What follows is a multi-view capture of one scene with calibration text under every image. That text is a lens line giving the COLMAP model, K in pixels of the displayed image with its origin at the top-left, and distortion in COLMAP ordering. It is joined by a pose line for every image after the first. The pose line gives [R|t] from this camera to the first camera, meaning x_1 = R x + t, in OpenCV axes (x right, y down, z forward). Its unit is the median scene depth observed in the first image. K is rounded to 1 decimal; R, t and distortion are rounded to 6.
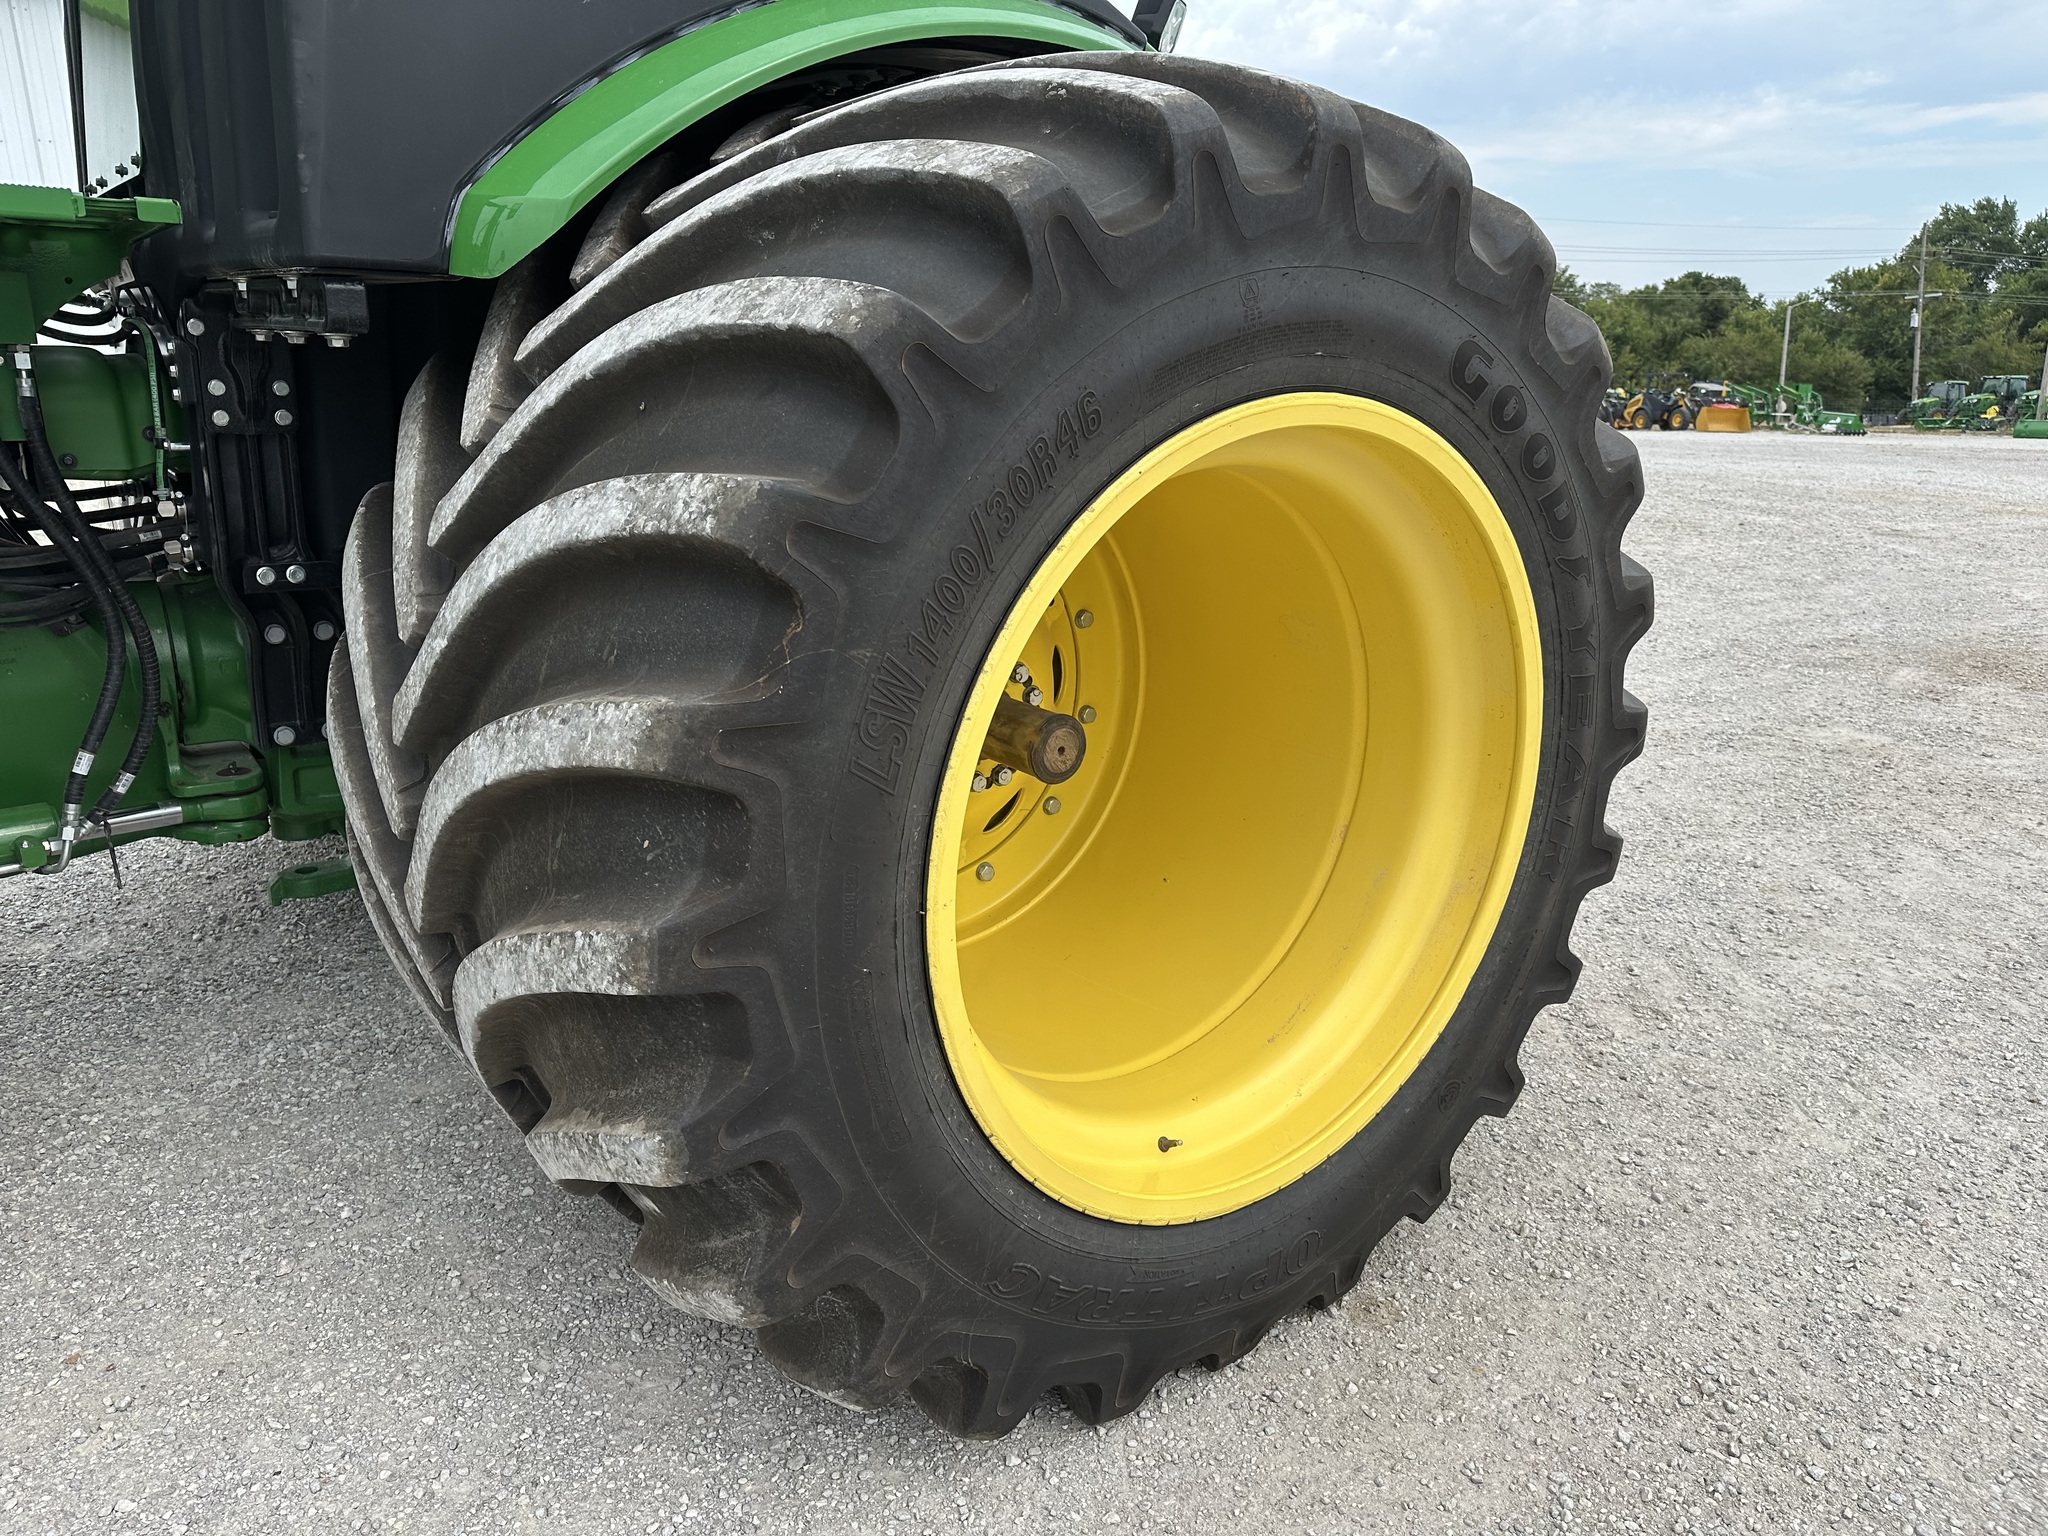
lens RADIAL K [[1441.9, 0, 1008.5], [0, 1441.9, 789.3], [0, 0, 1]] dist [0.043486, -0.056247]
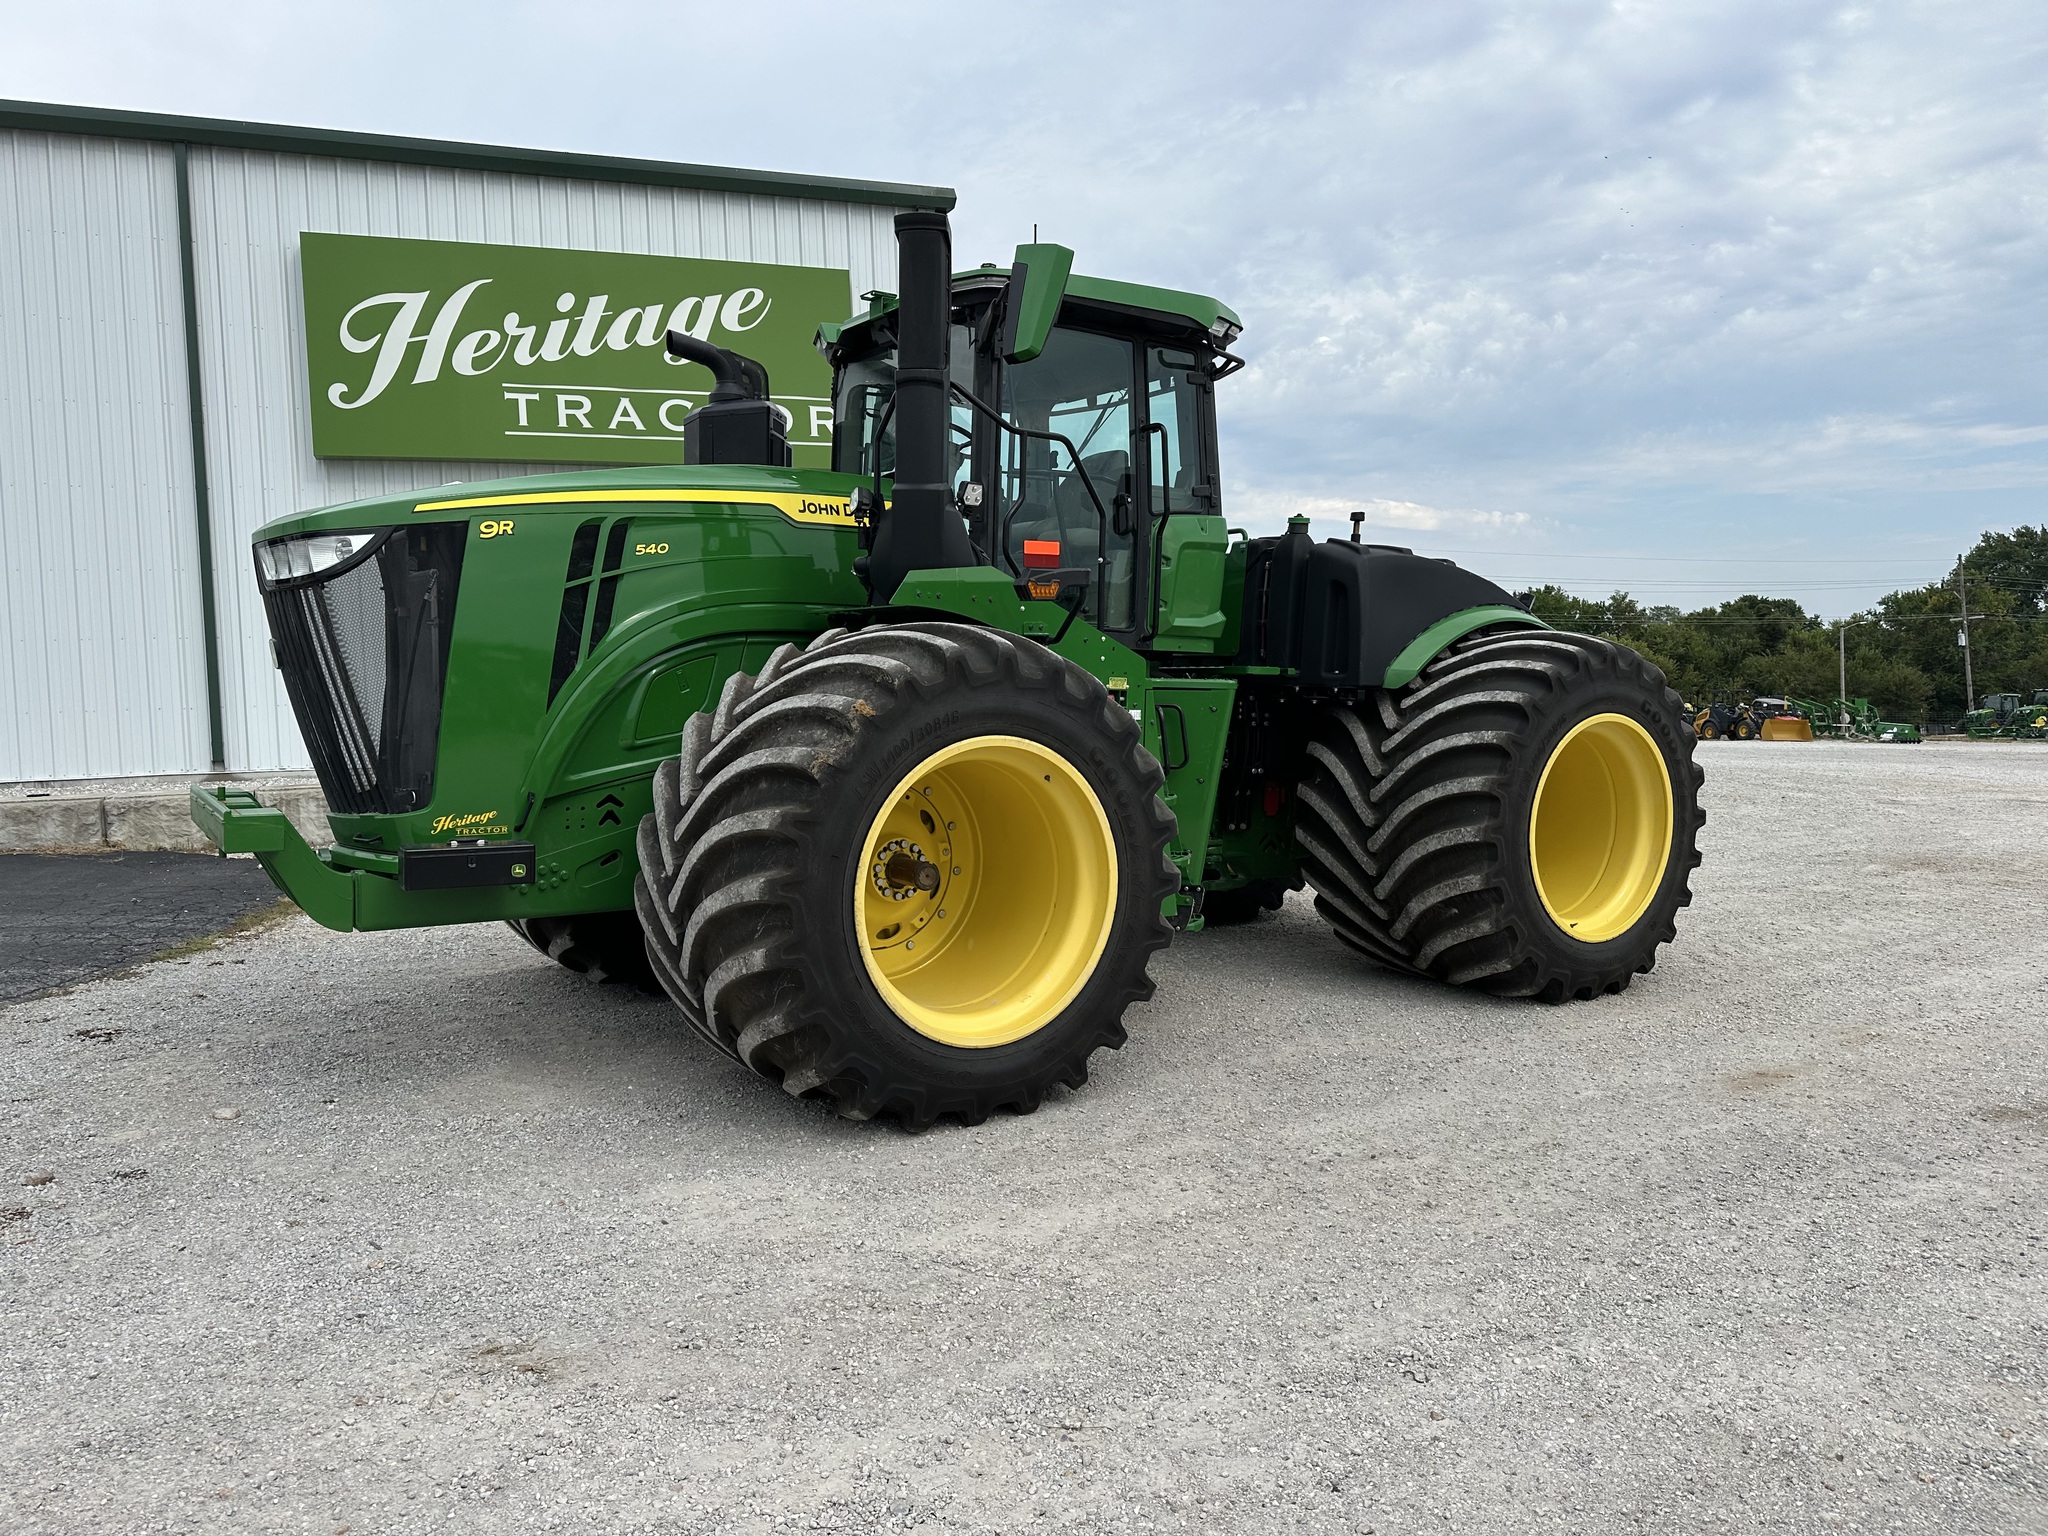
lens RADIAL K [[1441.9, 0, 1011.1], [0, 1441.9, 780.5], [0, 0, 1]] dist [0.043486, -0.056247]
pose [[0.998715, -0.004632, -0.050457, -1.001166], [-0.006408, 0.976268, -0.216472, 0.636506], [0.050262, 0.216517, 0.974984, -2.391002]]
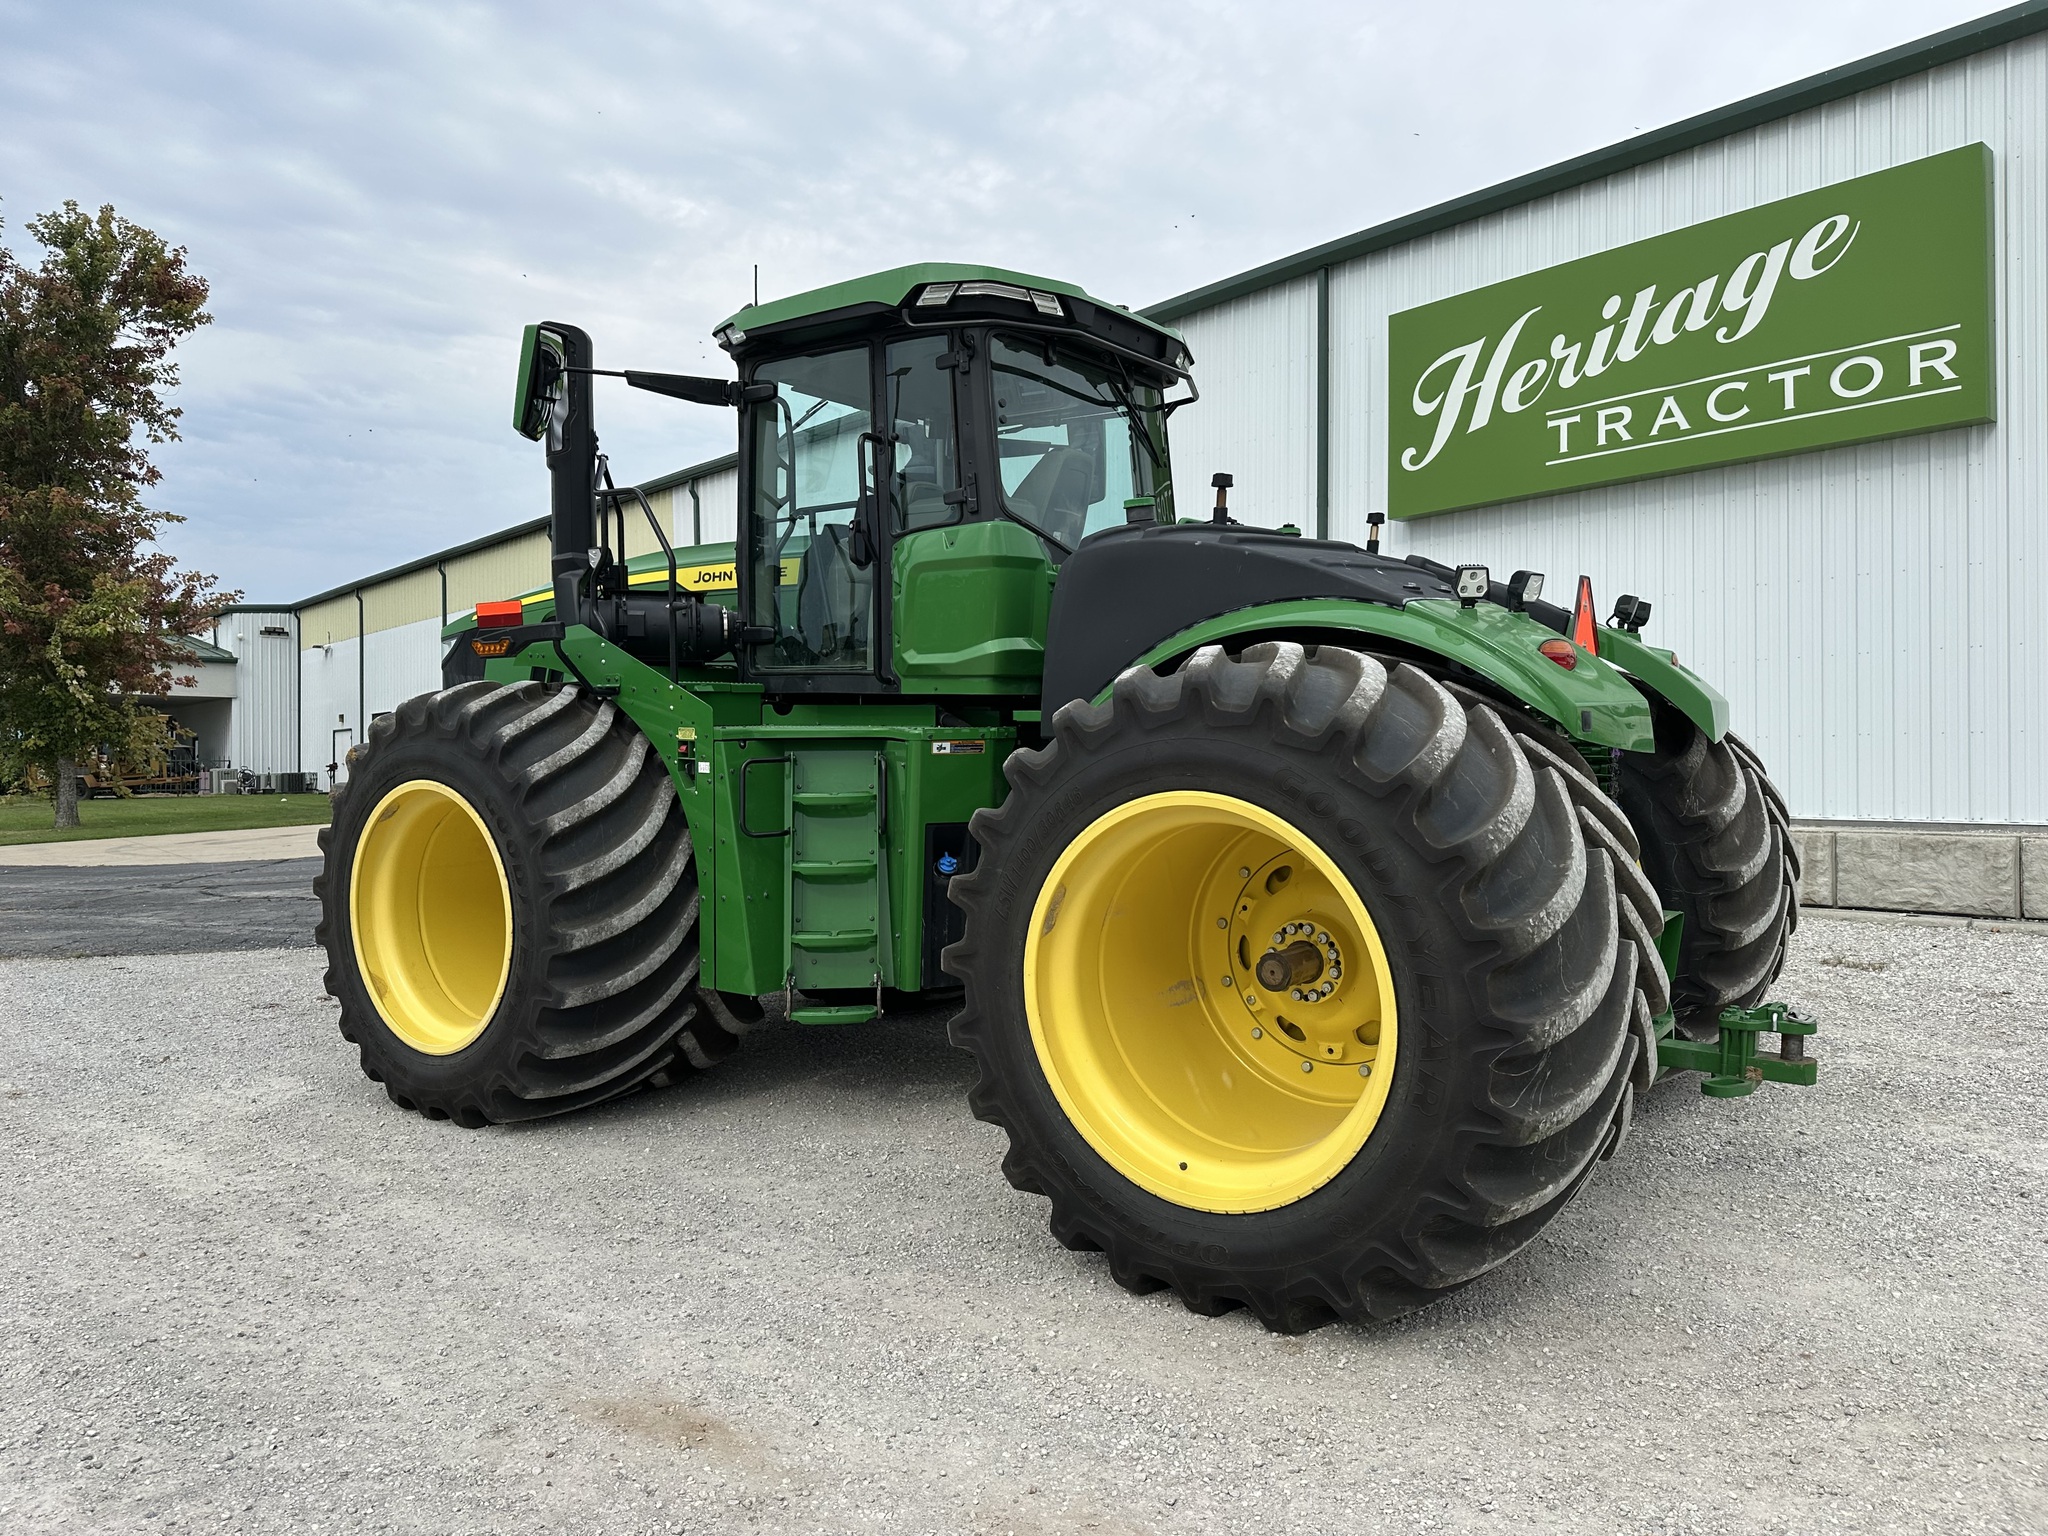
lens RADIAL K [[1441.9, 0, 1022.3], [0, 1441.9, 772.8], [0, 0, 1]] dist [0.043486, -0.056247]
pose [[0.308446, 0.021606, -0.950996, 1.789783], [-0.261546, 0.963136, -0.062948, -0.078800], [0.914579, 0.268145, 0.302727, 0.082069]]
